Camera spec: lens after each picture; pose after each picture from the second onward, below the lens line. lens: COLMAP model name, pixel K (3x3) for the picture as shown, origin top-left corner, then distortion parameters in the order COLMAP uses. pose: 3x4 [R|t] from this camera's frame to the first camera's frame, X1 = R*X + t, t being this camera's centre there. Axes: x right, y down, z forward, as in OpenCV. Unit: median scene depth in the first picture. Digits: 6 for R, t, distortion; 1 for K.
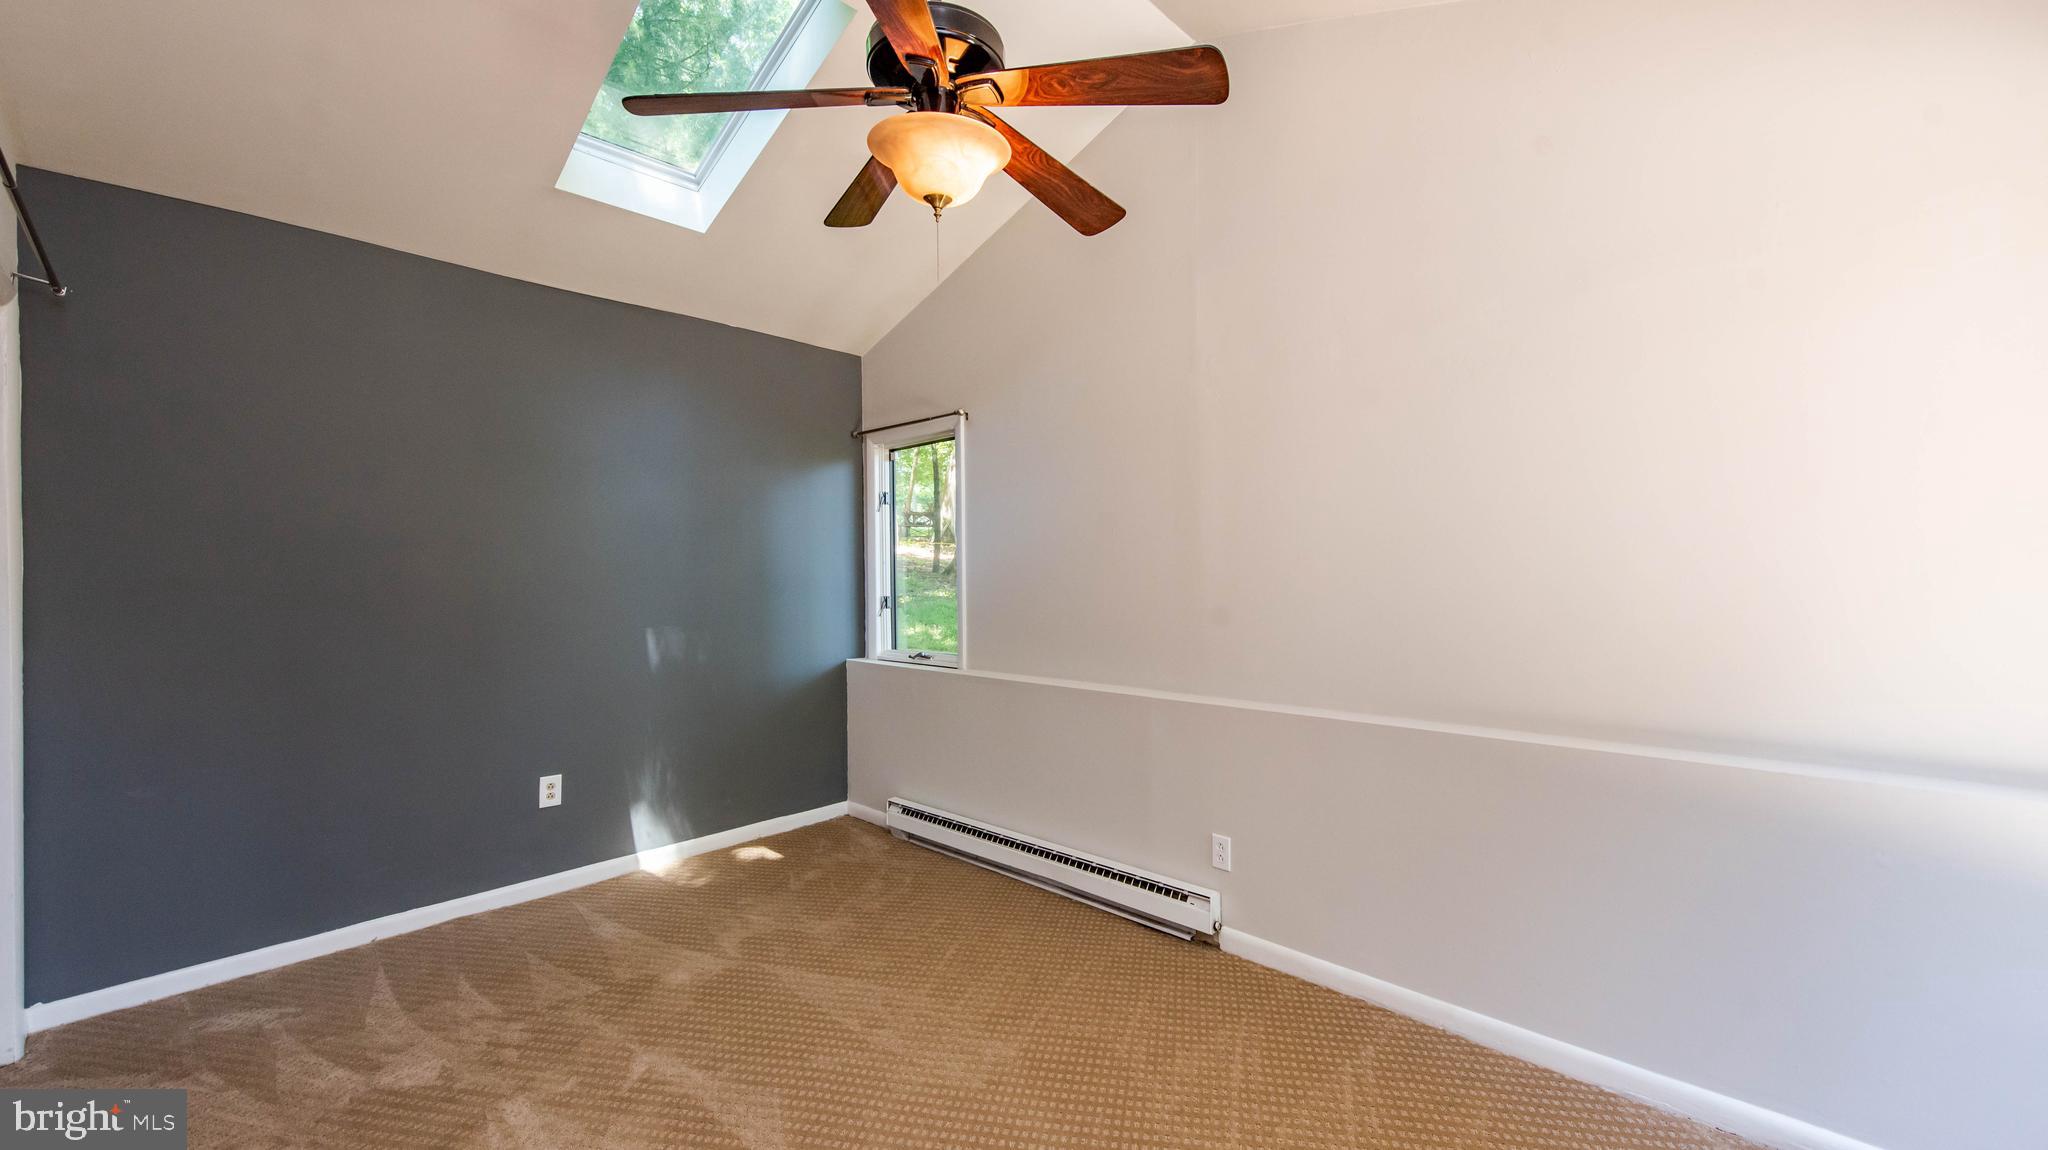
lens RADIAL K [[804.7, 0, 1029.3], [0, 804.7, 569.6], [0, 0, 1]] dist [0.015090, -0.003910]
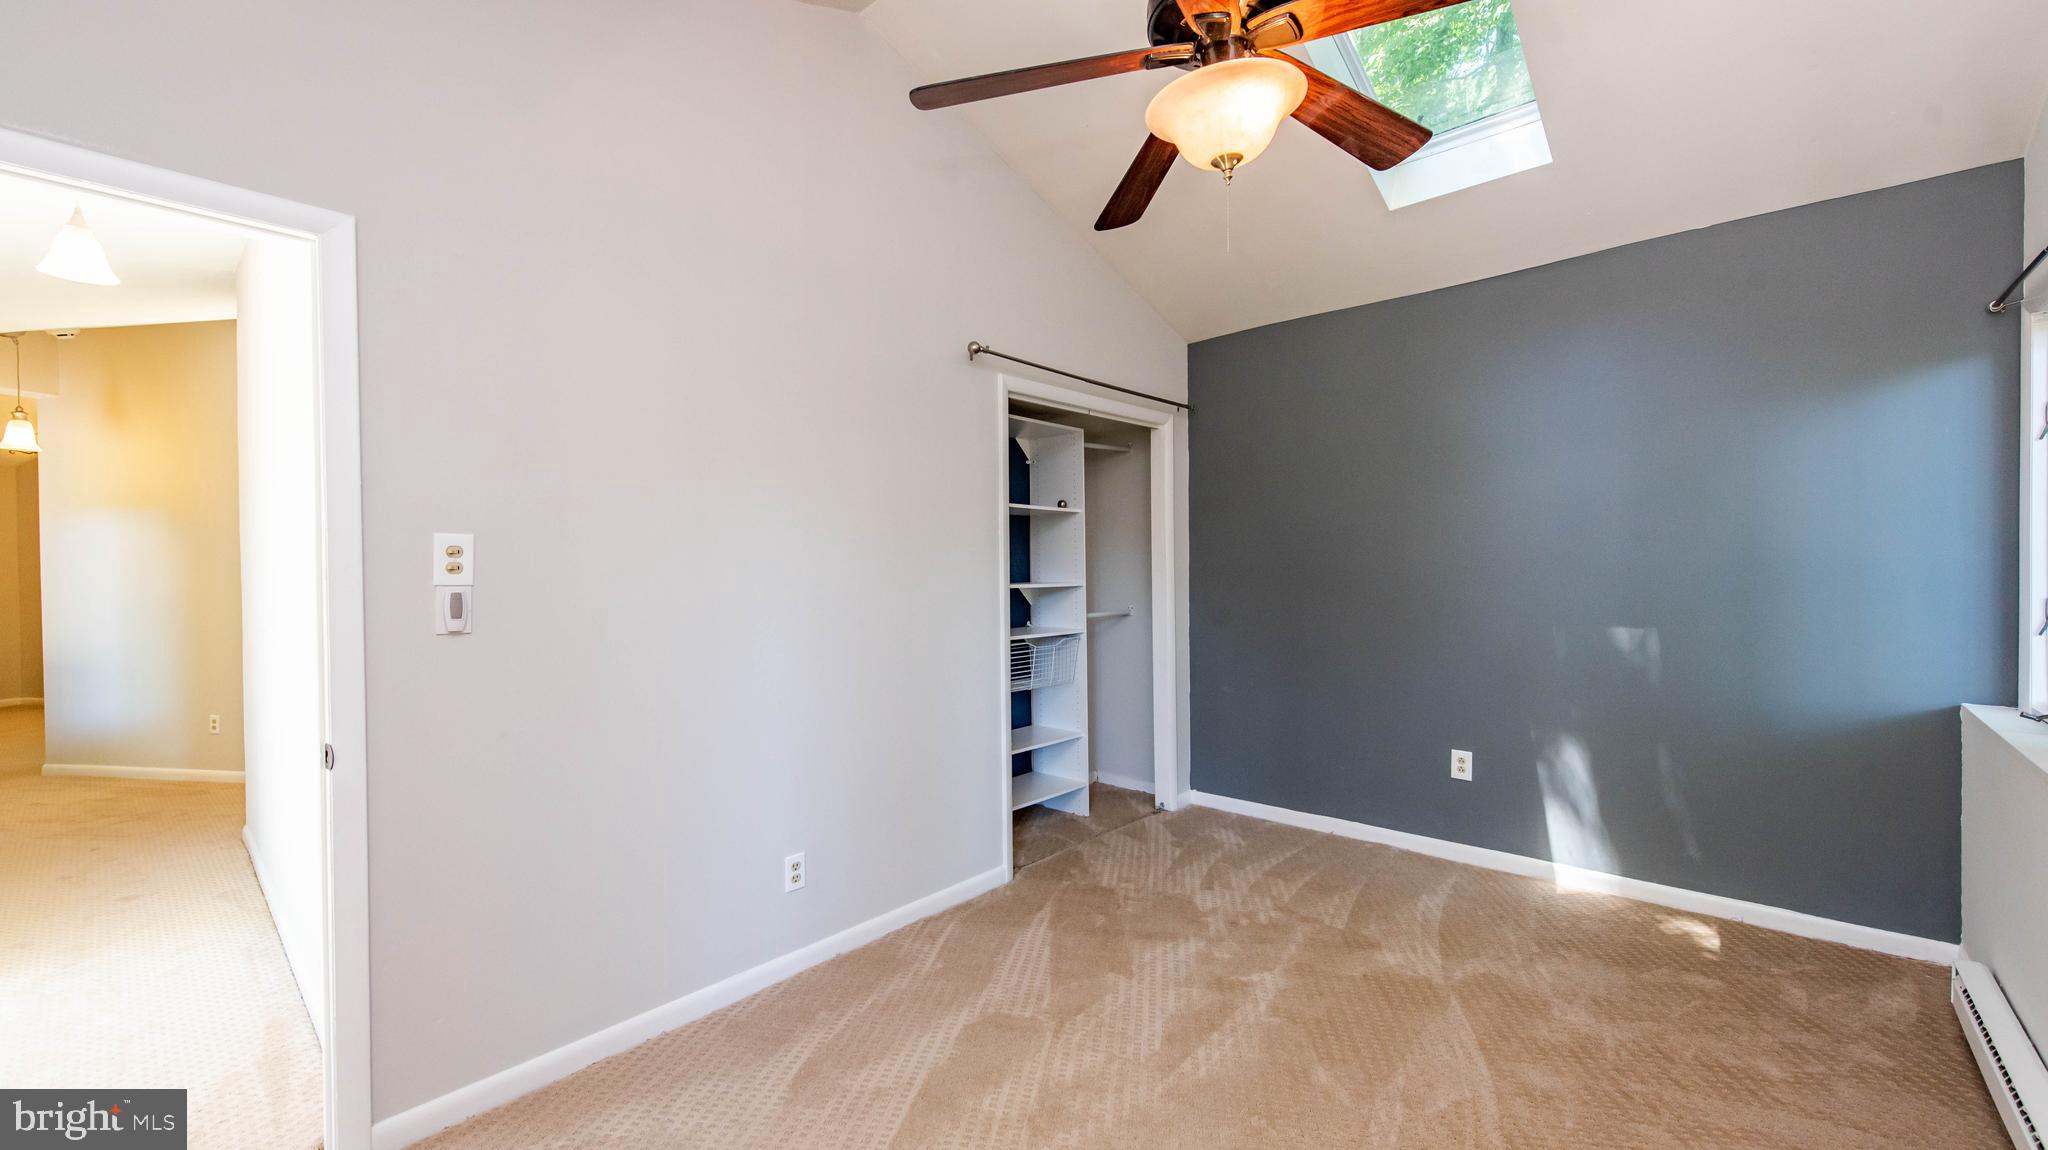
lens RADIAL K [[804.7, 0, 1027.0], [0, 804.7, 568.5], [0, 0, 1]] dist [0.015090, -0.003910]
pose [[0.035982, 0.016937, -0.999209, 0.440979], [0.015678, 0.999724, 0.017511, -0.010192], [0.999229, -0.016296, 0.035706, 0.402506]]
